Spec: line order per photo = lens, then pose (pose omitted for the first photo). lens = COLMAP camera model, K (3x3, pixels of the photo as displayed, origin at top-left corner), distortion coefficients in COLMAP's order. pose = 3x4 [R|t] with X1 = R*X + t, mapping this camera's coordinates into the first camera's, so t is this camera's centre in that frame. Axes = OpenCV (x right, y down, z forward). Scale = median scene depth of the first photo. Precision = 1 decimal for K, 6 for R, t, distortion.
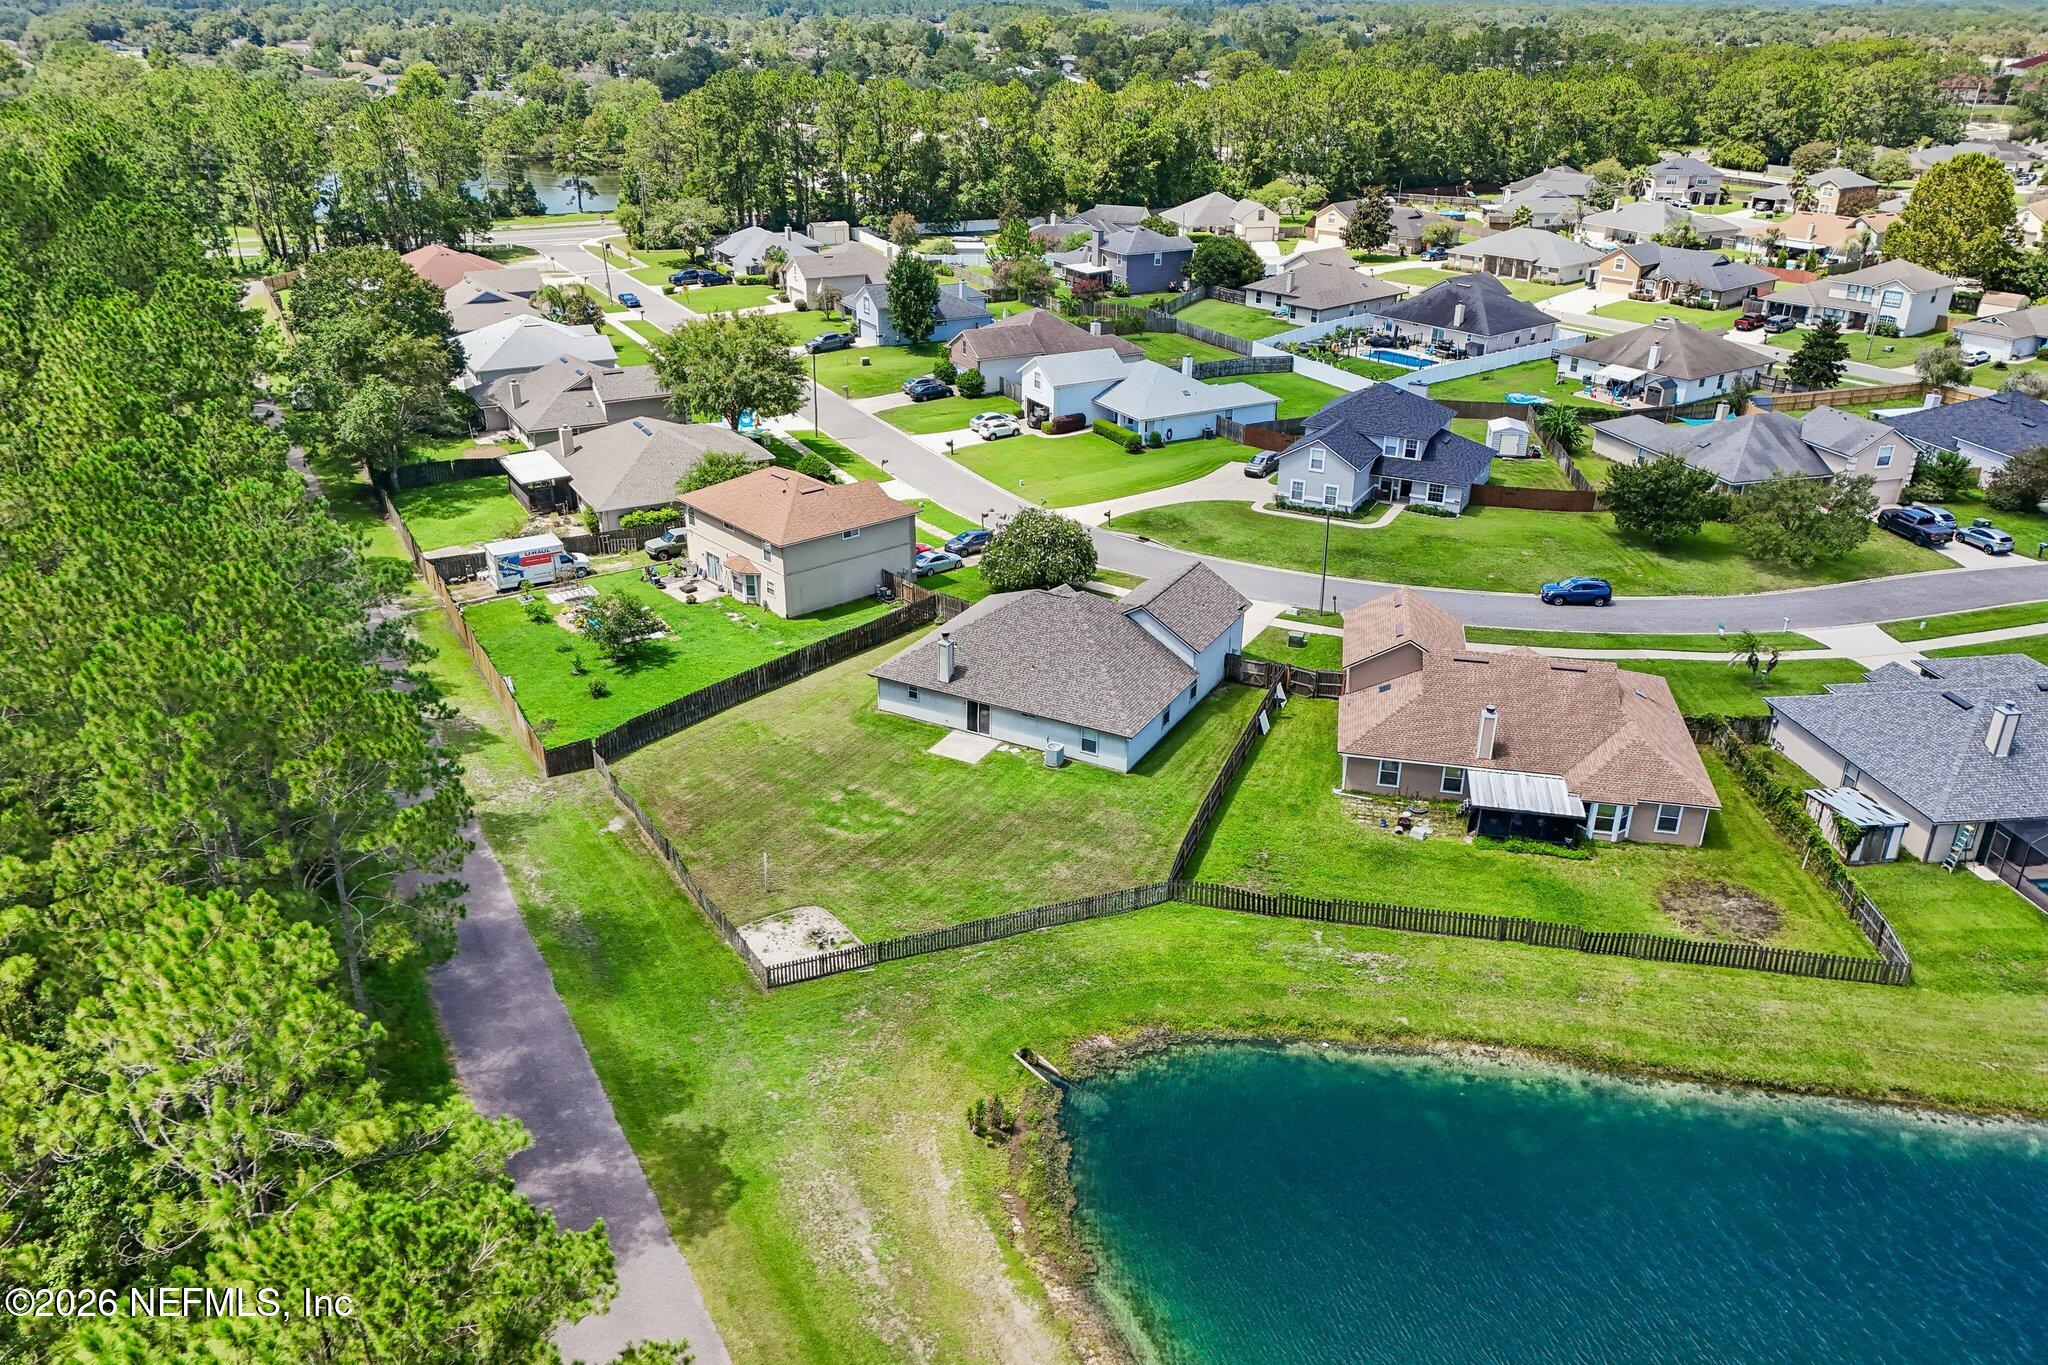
lens RADIAL K [[1521.5, 0, 1022.5], [0, 1521.5, 645.1], [0, 0, 1]] dist [0.064214, -0.085089]
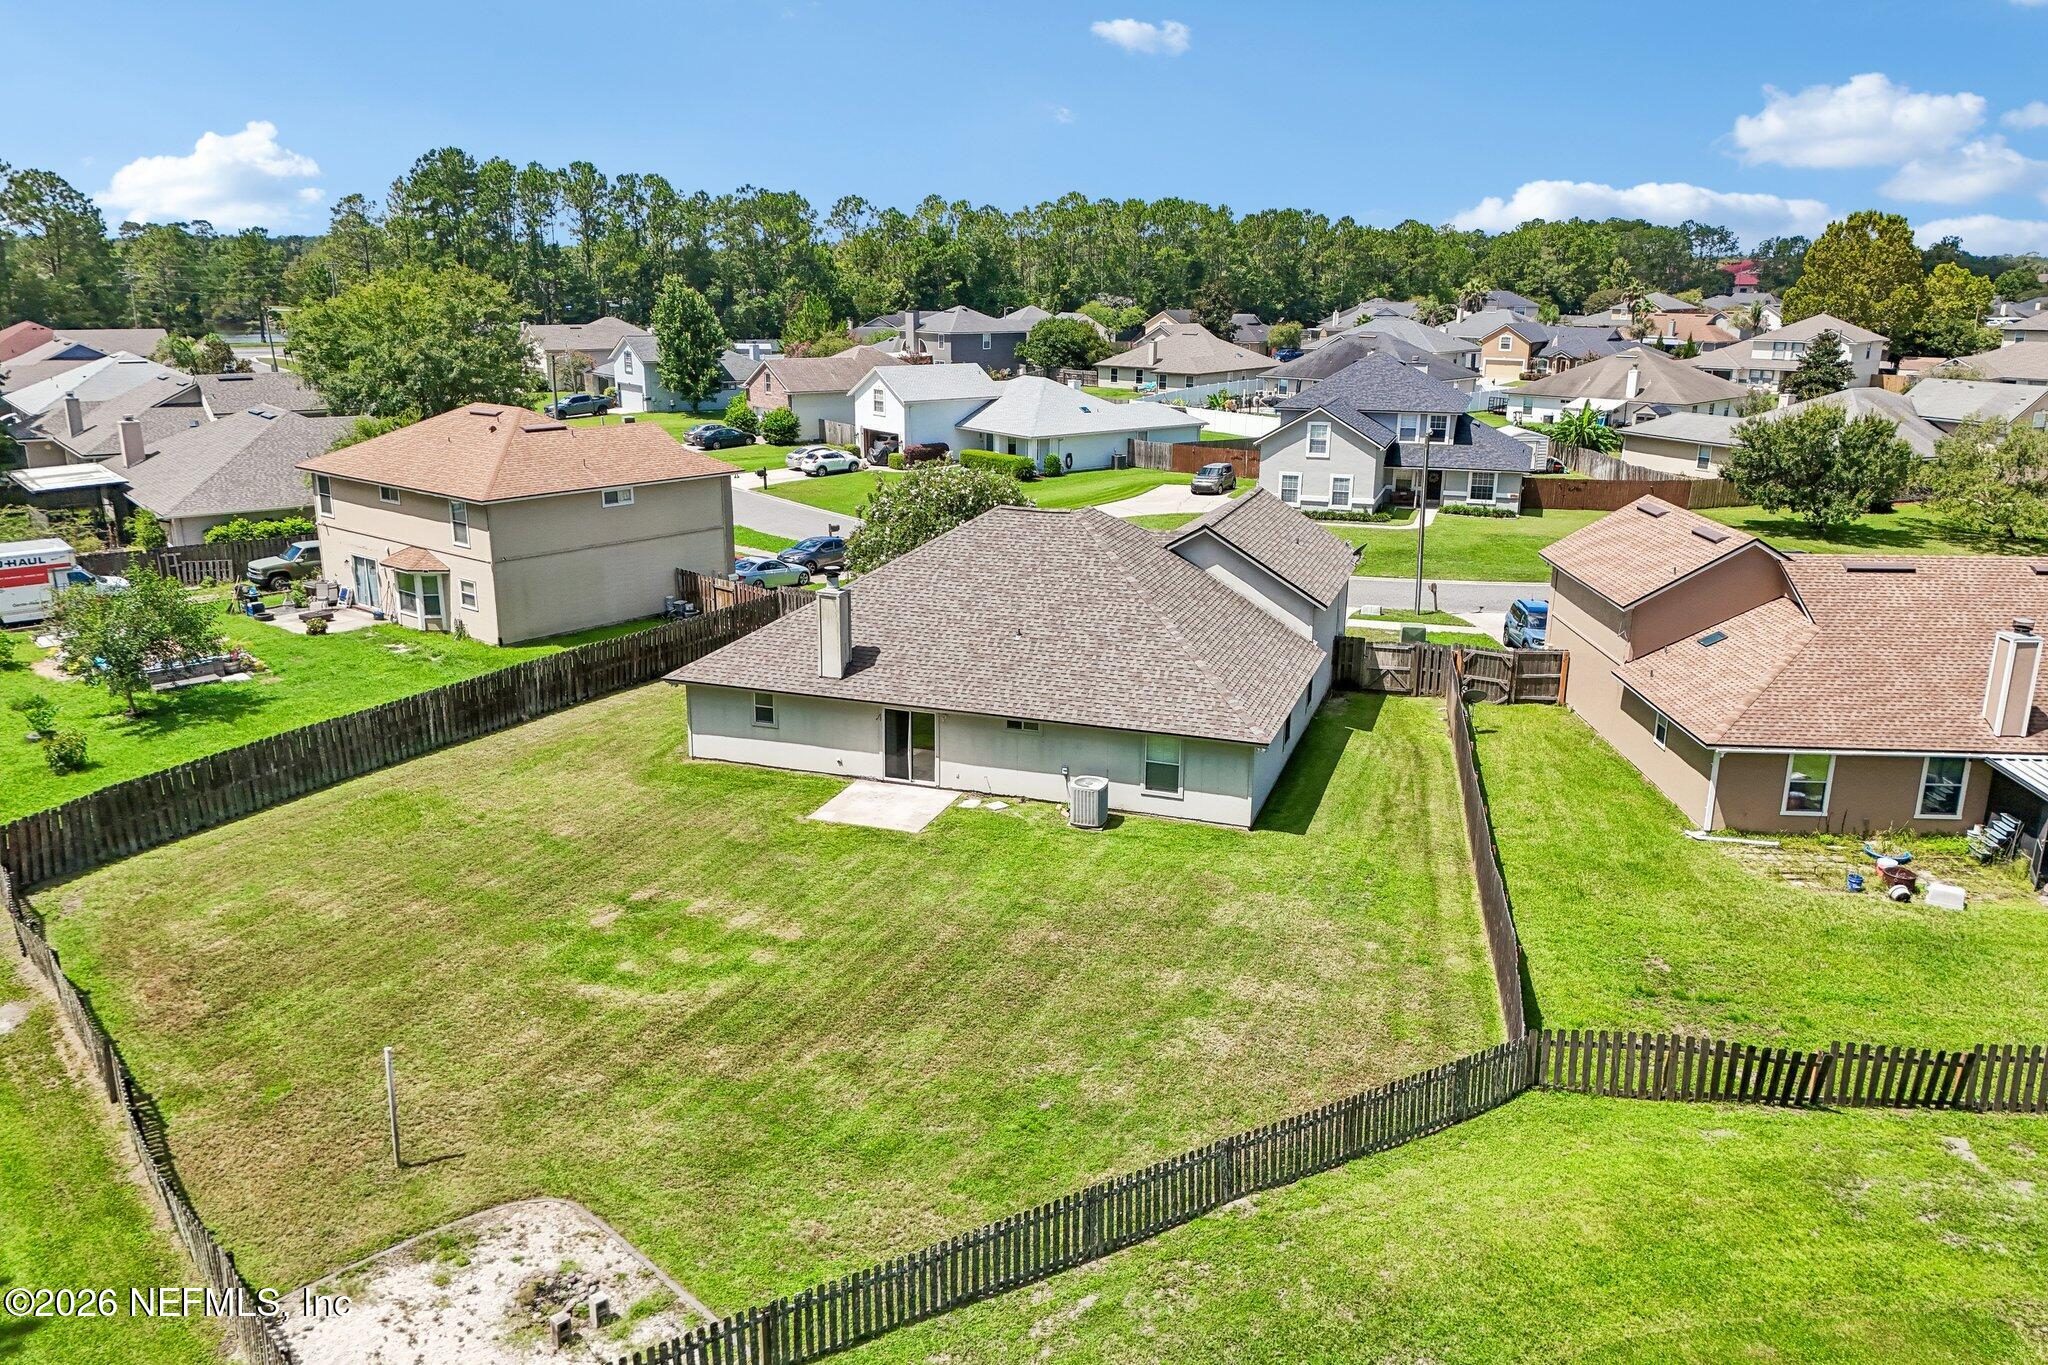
lens RADIAL K [[1521.5, 0, 1022.5], [0, 1521.5, 645.1], [0, 0, 1]] dist [0.064214, -0.085089]
pose [[0.987273, -0.042112, 0.153356, -0.051891], [0.065305, 0.986603, -0.149498, 0.070958], [-0.145006, 0.157610, 0.976797, 0.416405]]
